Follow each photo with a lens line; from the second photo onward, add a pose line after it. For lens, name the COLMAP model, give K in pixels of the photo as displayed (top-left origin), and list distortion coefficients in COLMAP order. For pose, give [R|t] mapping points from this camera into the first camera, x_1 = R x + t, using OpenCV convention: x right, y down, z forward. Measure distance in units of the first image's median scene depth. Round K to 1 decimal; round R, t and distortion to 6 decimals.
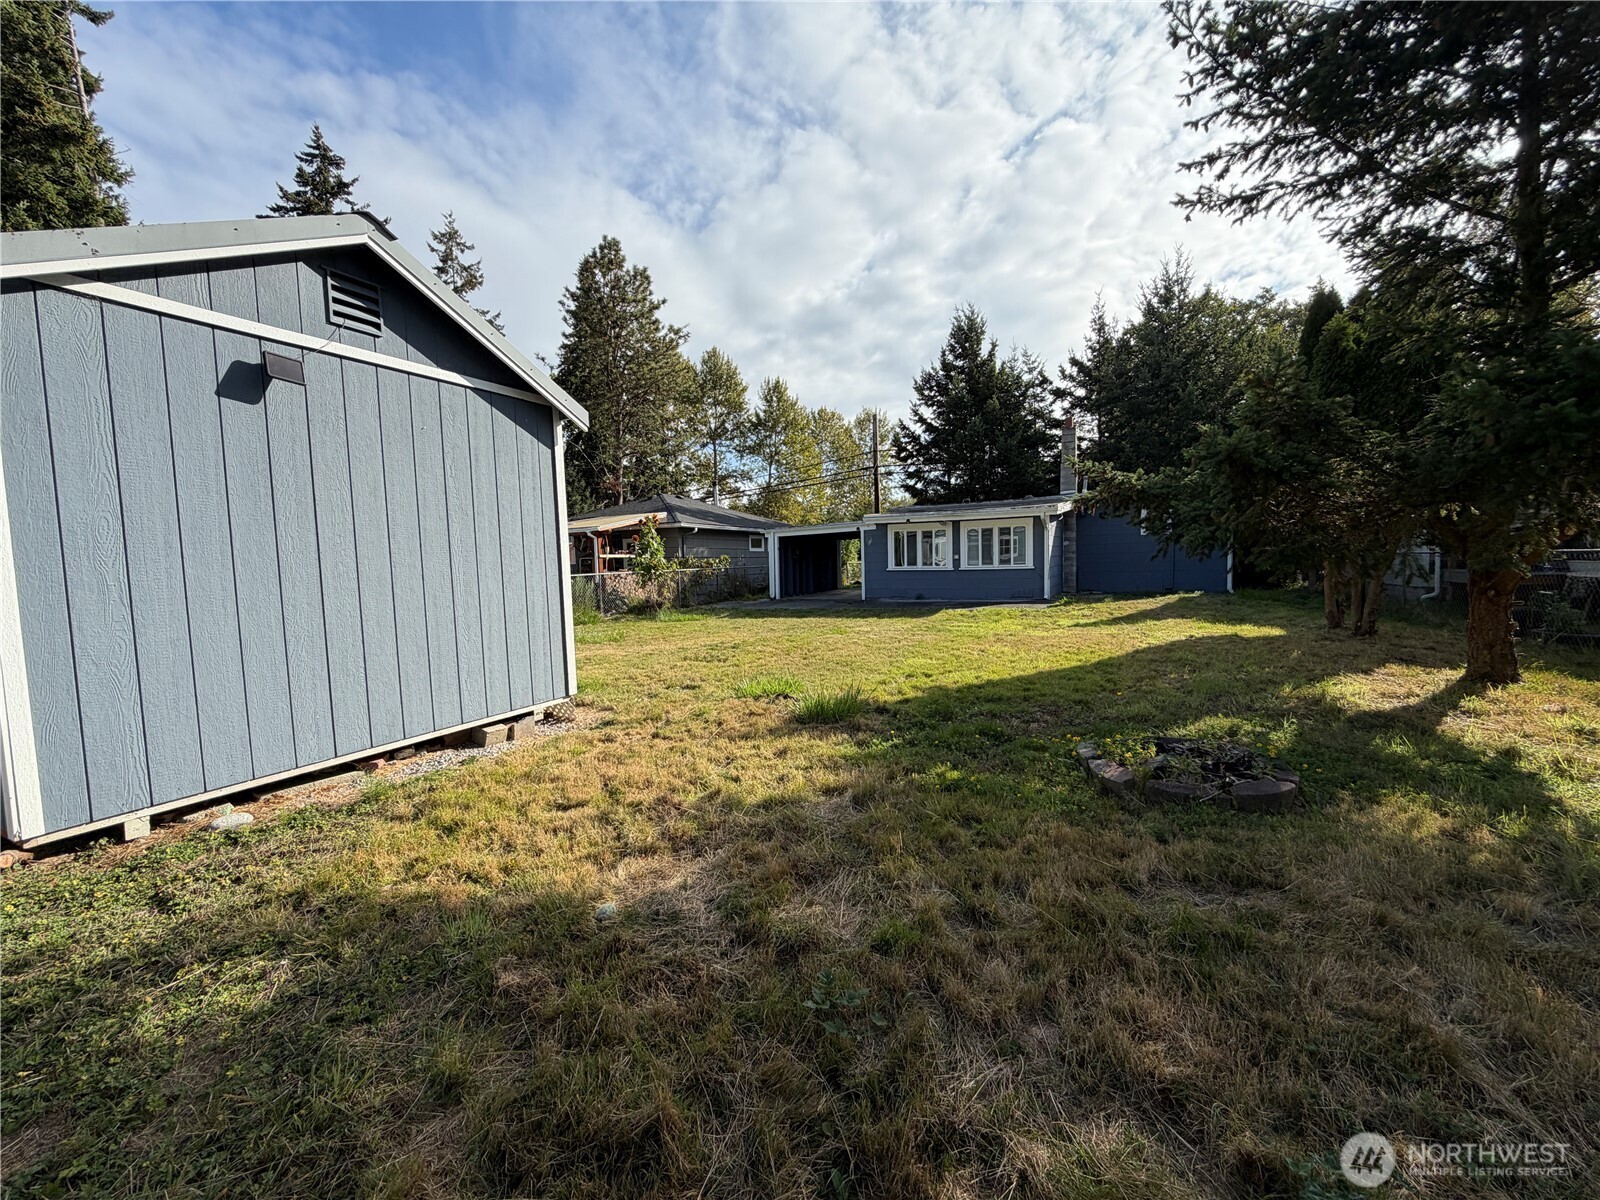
lens RADIAL K [[638.5, 0, 791.9], [0, 638.5, 609.8], [0, 0, 1]] dist [0.003581, -0.000214]
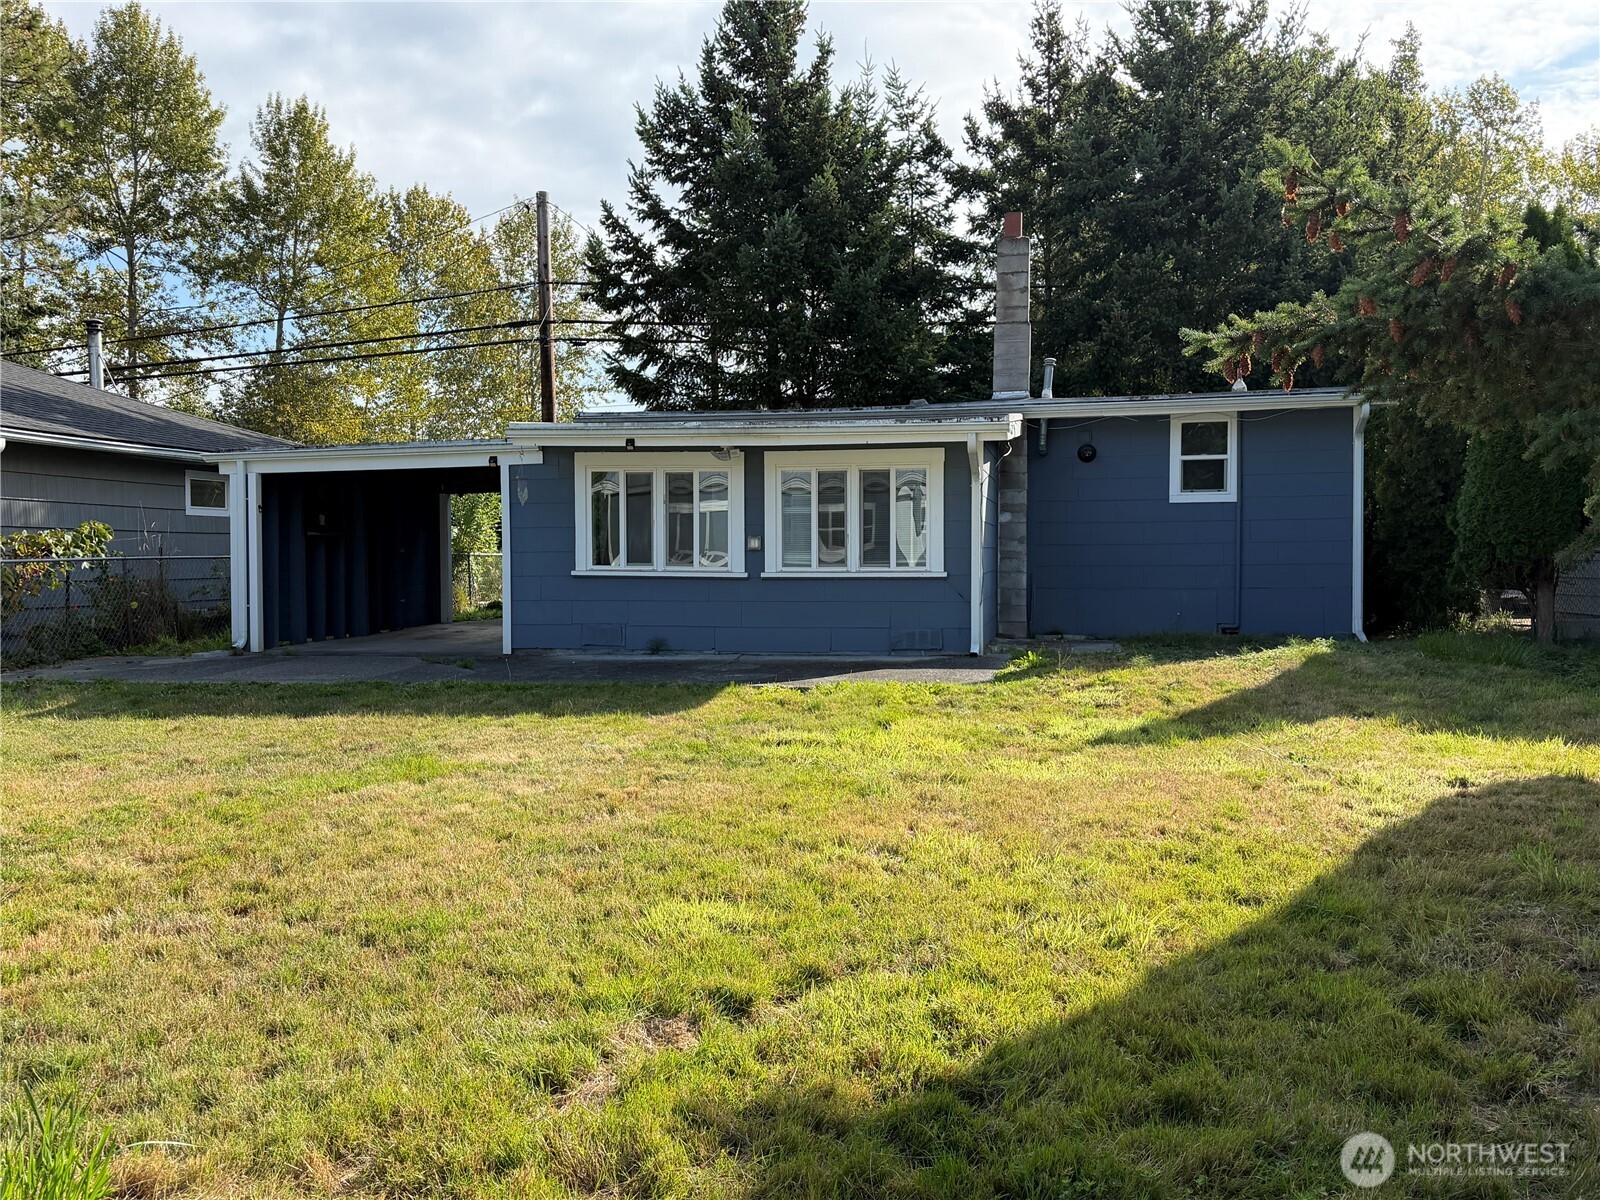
lens RADIAL K [[1395.5, 0, 799.6], [0, 1395.5, 612.2], [0, 0, 1]] dist [0.063172, -0.039670]
pose [[0.952538, 0.009530, 0.304270, 0.018683], [0.001499, 0.999351, -0.035991, -0.007306], [-0.304416, 0.034739, 0.951906, 0.124848]]
